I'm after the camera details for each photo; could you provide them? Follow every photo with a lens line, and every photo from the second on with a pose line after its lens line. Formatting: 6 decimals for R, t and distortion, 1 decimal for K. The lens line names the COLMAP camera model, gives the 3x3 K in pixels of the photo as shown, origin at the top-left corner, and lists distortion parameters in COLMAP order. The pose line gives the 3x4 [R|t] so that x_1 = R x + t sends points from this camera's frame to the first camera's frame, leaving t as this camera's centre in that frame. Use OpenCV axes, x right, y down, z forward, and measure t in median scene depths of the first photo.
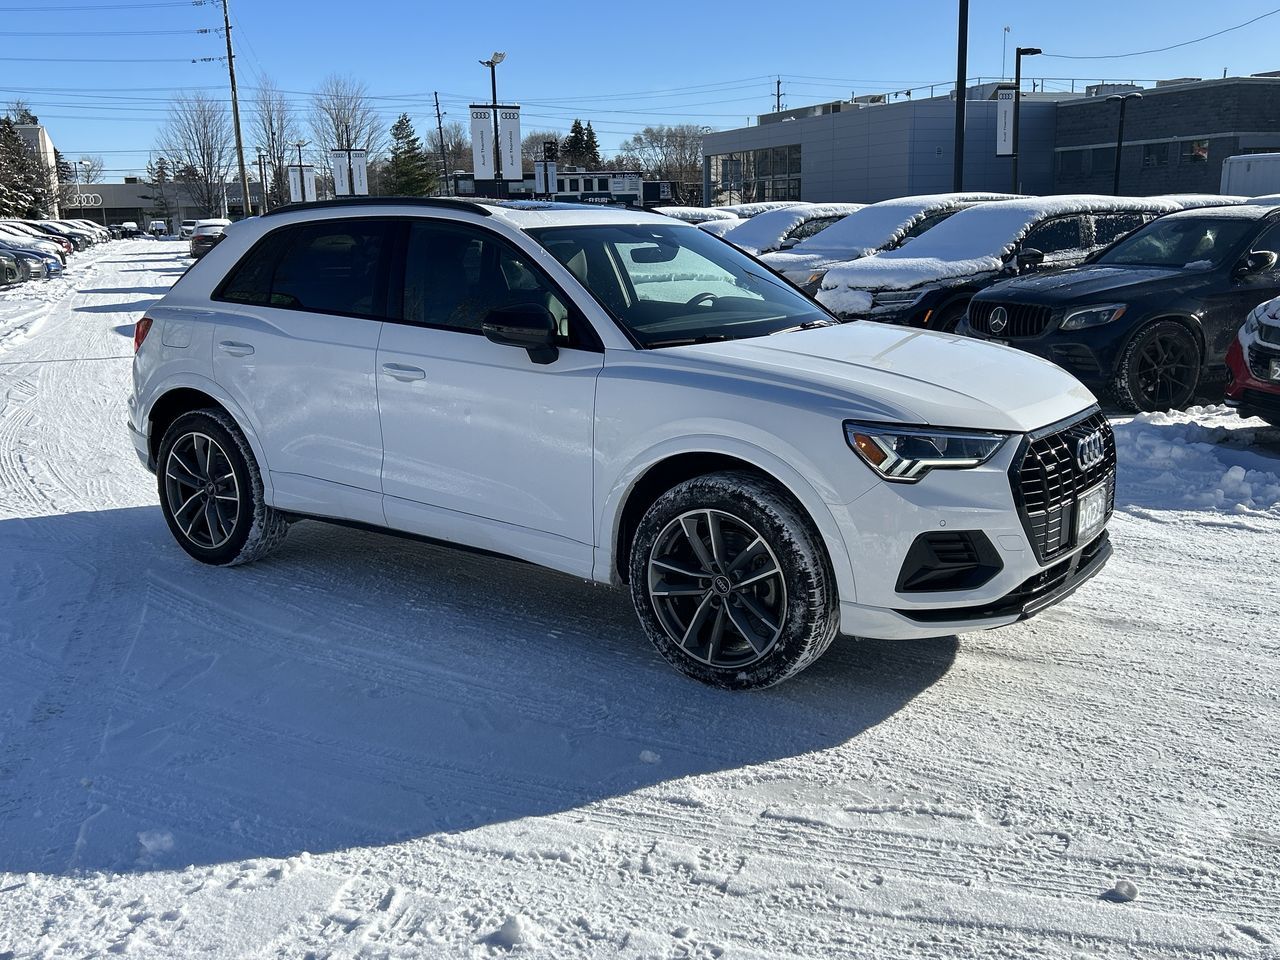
lens RADIAL K [[1203.7, 0, 657.9], [0, 1203.7, 474.5], [0, 0, 1]] dist [0.096527, -0.141992]
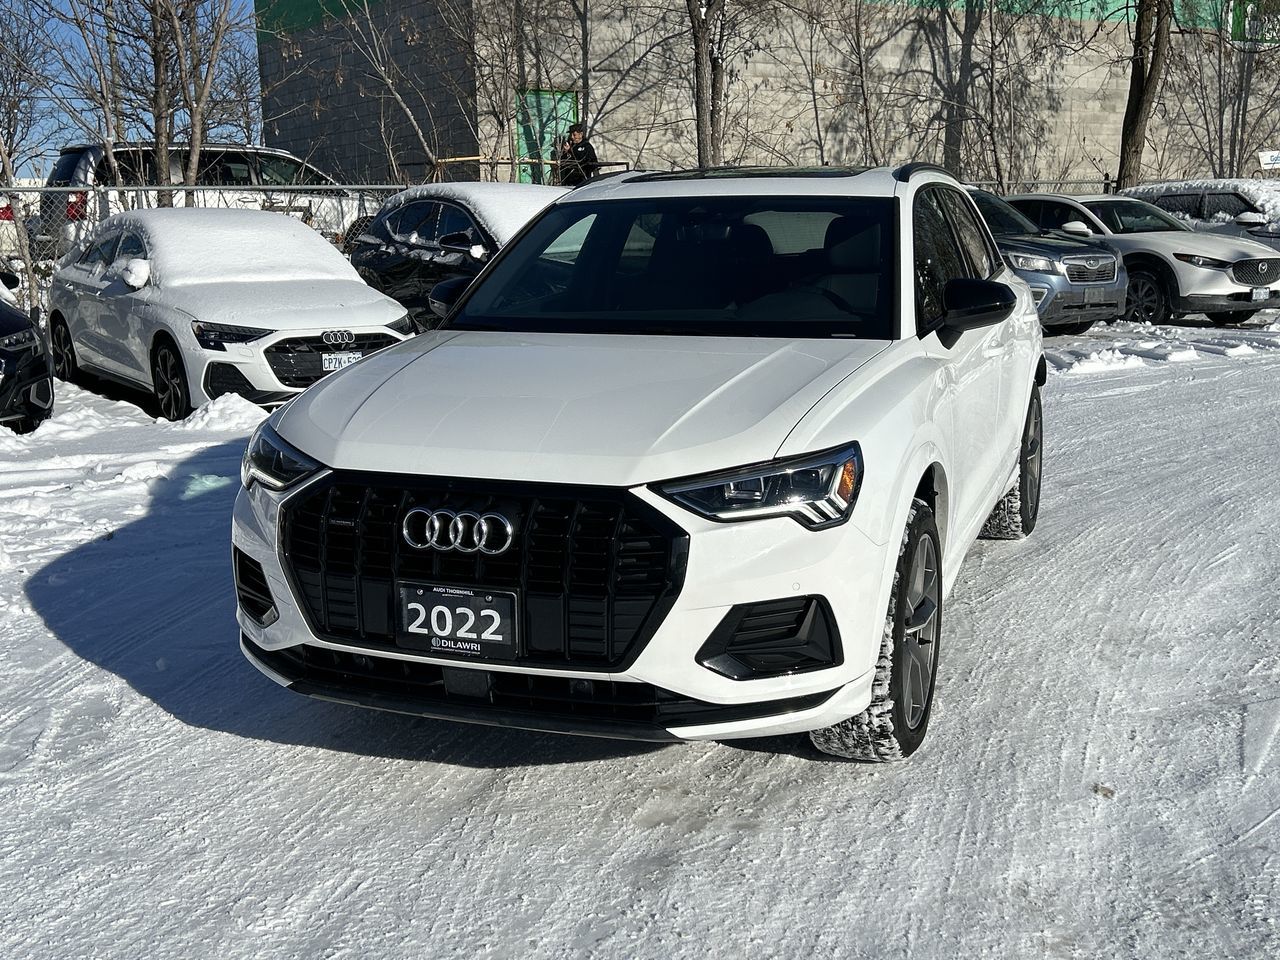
lens RADIAL K [[1431.7, 0, 640.0], [0, 1431.7, 480.0], [0, 0, 1]] dist [0.148469, -0.346985]
pose [[0.232382, 0.188463, -0.954191, 1.119319], [-0.182647, 0.972050, 0.147509, -0.181919], [0.955321, 0.140002, 0.260309, 0.845477]]
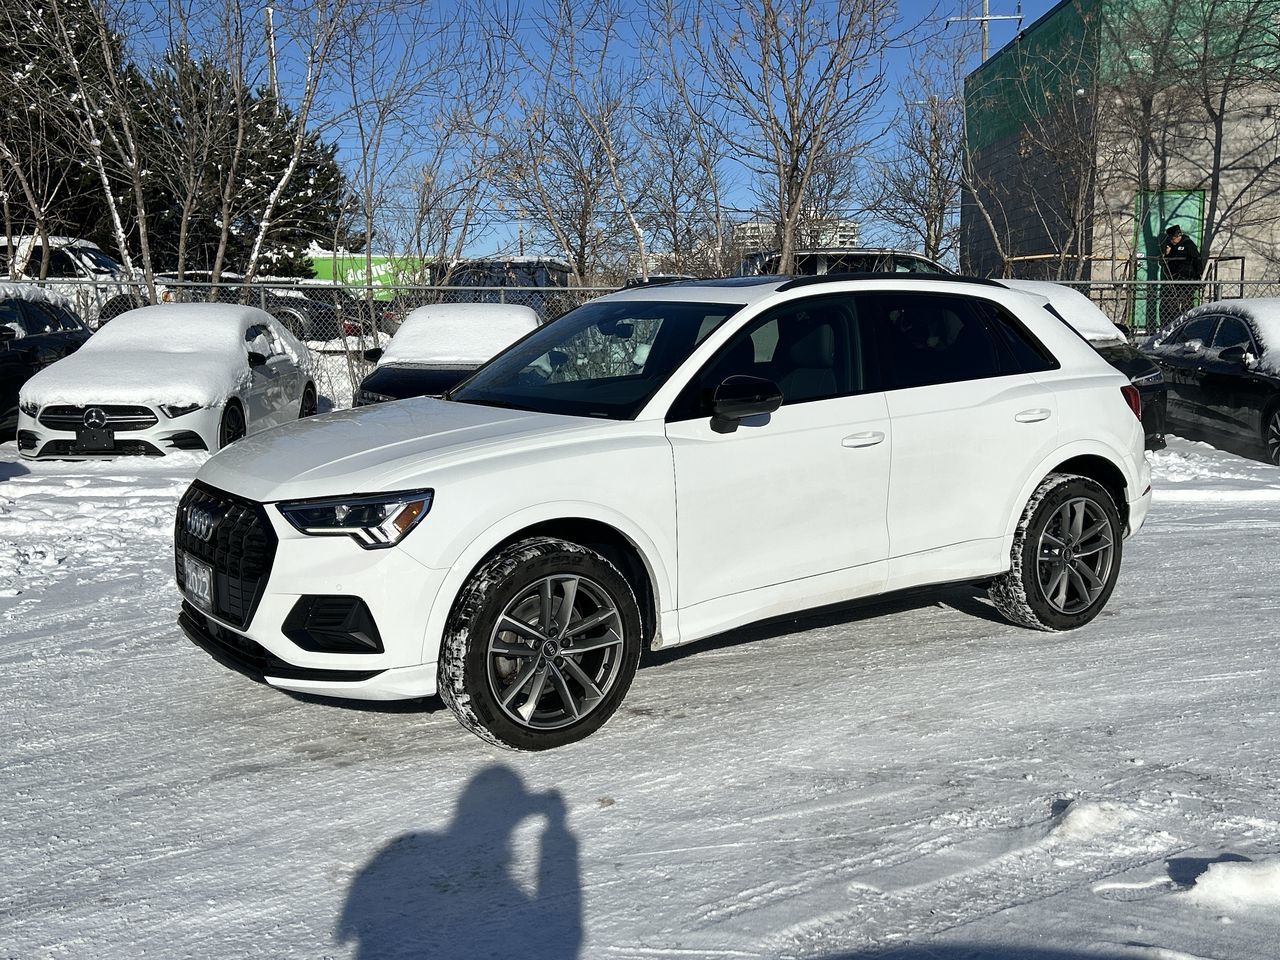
lens RADIAL K [[1294.6, 0, 645.3], [0, 1294.6, 478.3], [0, 0, 1]] dist [0.120565, -0.255938]
pose [[-0.374268, 0.134291, -0.917545, 1.194859], [-0.172080, 0.962216, 0.211021, -0.345967], [0.911214, 0.236869, -0.337018, 1.647194]]
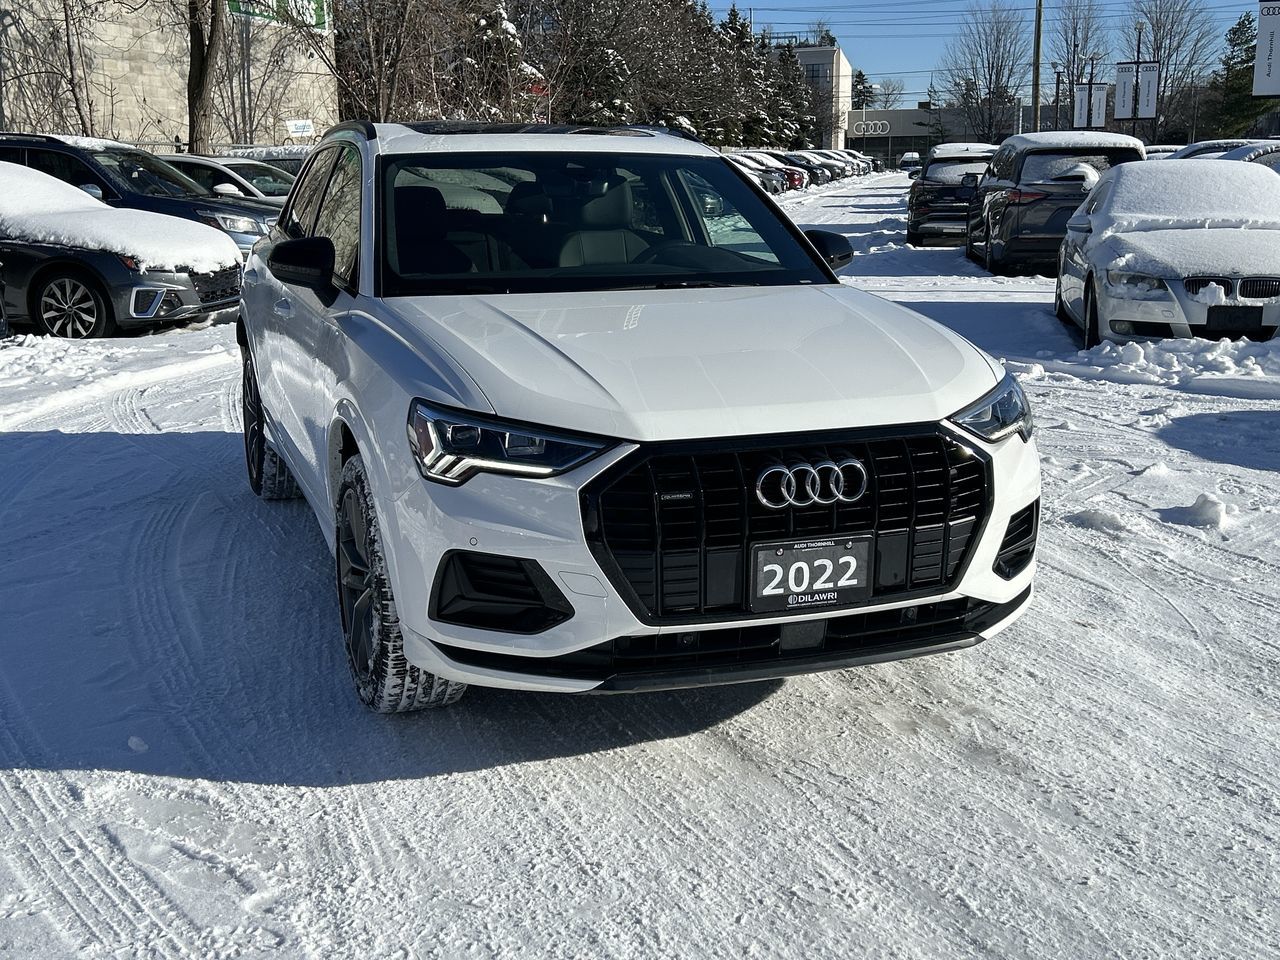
lens RADIAL K [[1431.7, 0, 640.0], [0, 1431.7, 480.0], [0, 0, 1]] dist [0.148469, -0.346985]
pose [[0.827940, 0.131292, -0.545232, 0.697105], [-0.121381, 0.991117, 0.054344, -0.052753], [0.547524, 0.021187, 0.836522, 0.240108]]
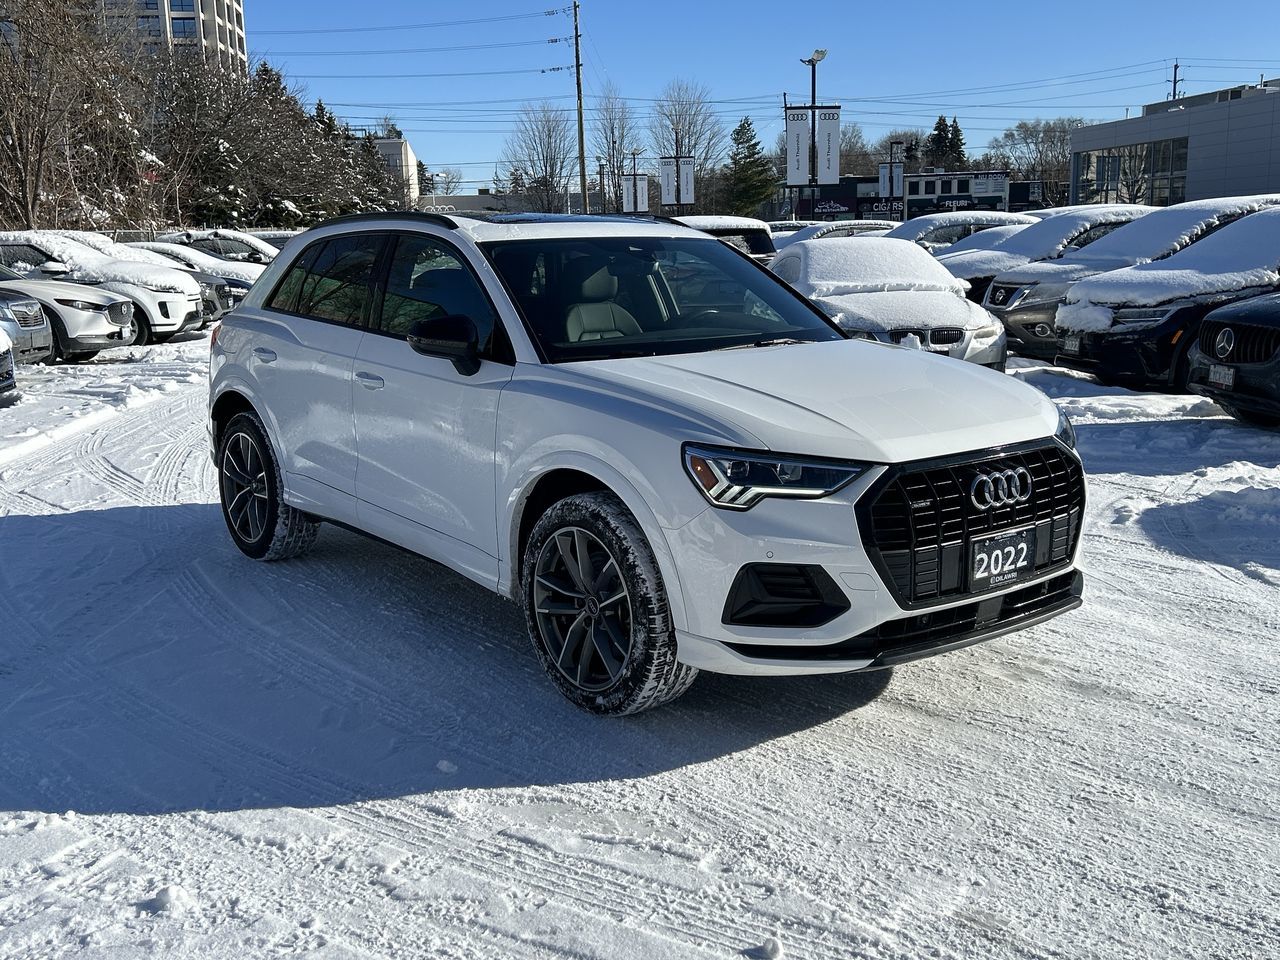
lens RADIAL K [[1294.6, 0, 645.3], [0, 1294.6, 478.3], [0, 0, 1]] dist [0.120565, -0.255938]
pose [[0.960608, 0.048651, -0.273614, 0.352181], [-0.053180, 0.998543, -0.009153, -0.004077], [0.272771, 0.023343, 0.961796, -0.002979]]
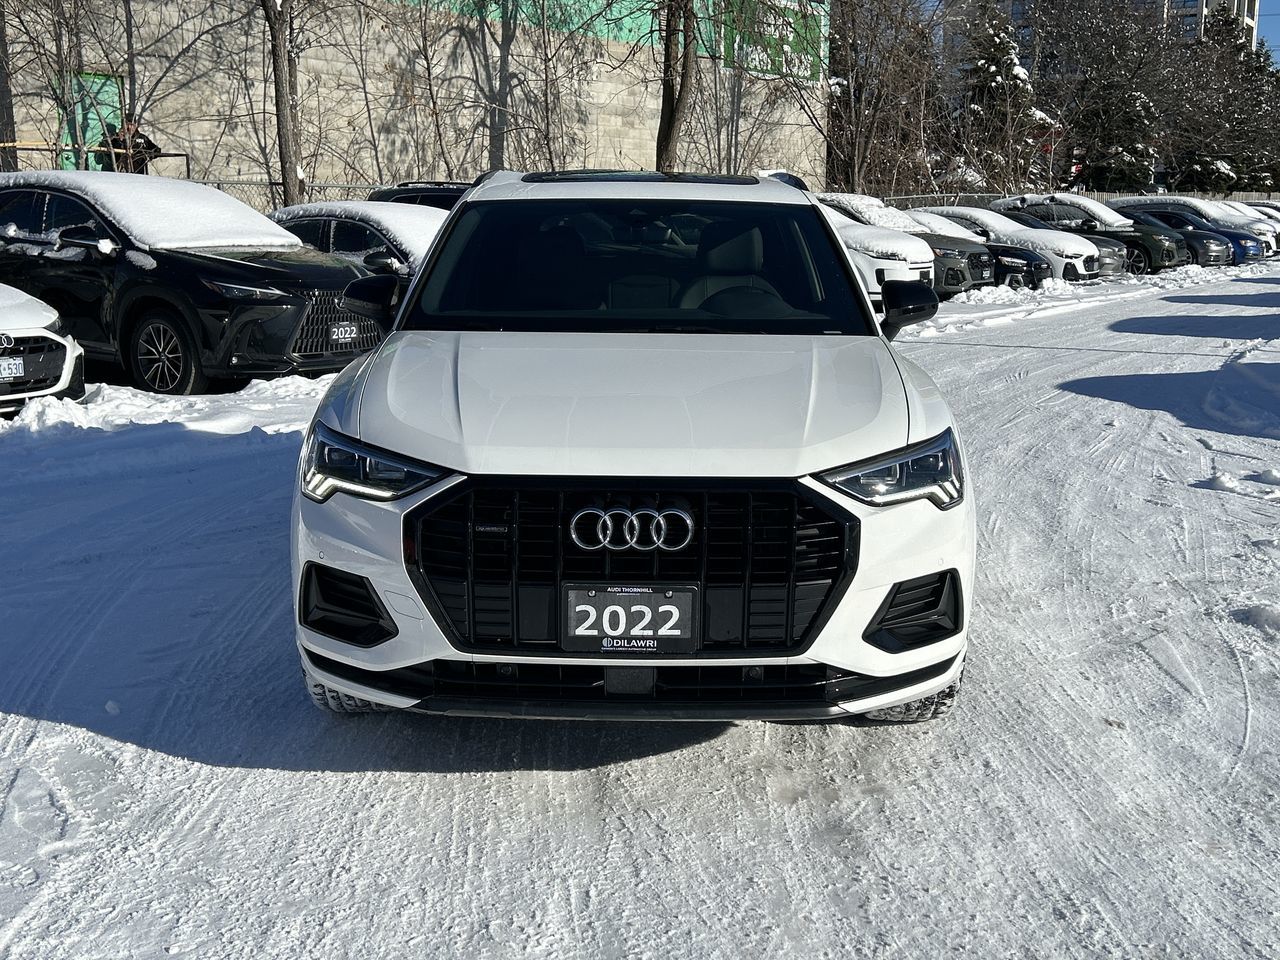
lens RADIAL K [[1431.7, 0, 640.0], [0, 1431.7, 480.0], [0, 0, 1]] dist [0.148469, -0.346985]
pose [[0.573017, 0.167717, -0.802199, 0.978099], [-0.178575, 0.980868, 0.077515, -0.108030], [0.799852, 0.098835, 0.592004, 0.489742]]
